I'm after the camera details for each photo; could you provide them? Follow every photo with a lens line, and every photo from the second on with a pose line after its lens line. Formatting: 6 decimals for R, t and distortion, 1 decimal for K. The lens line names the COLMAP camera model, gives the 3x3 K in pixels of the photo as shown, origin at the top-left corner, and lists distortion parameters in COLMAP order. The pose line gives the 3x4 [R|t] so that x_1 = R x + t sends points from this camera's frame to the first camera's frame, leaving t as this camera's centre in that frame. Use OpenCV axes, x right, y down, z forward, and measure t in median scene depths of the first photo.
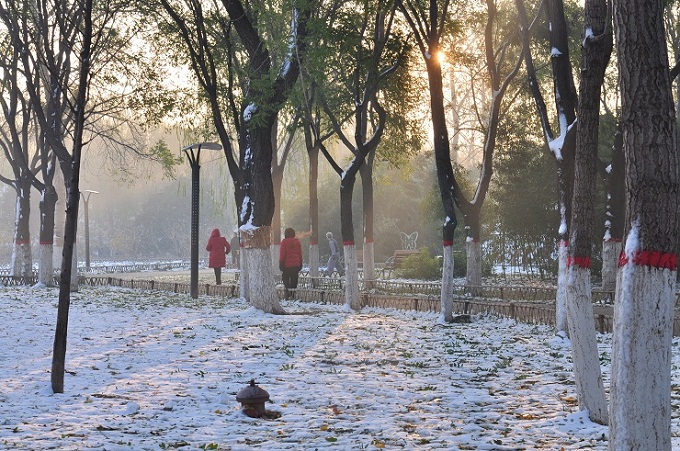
lens RADIAL K [[1415.6, 0, 340.0], [0, 1415.6, 225.5], [0, 0, 1]] dist [0.025777, -0.097929]
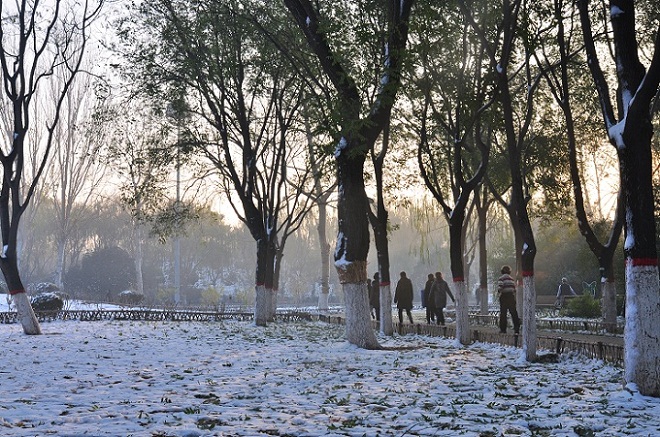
lens RADIAL K [[881.9, 0, 330.0], [0, 881.9, 218.5], [0, 0, 1]] dist [-0.002497, -0.005739]
pose [[0.963599, -0.026020, -0.266083, 0.104824], [0.005895, 0.997078, -0.076156, 0.019521], [0.267288, 0.071816, 0.960937, 0.419878]]
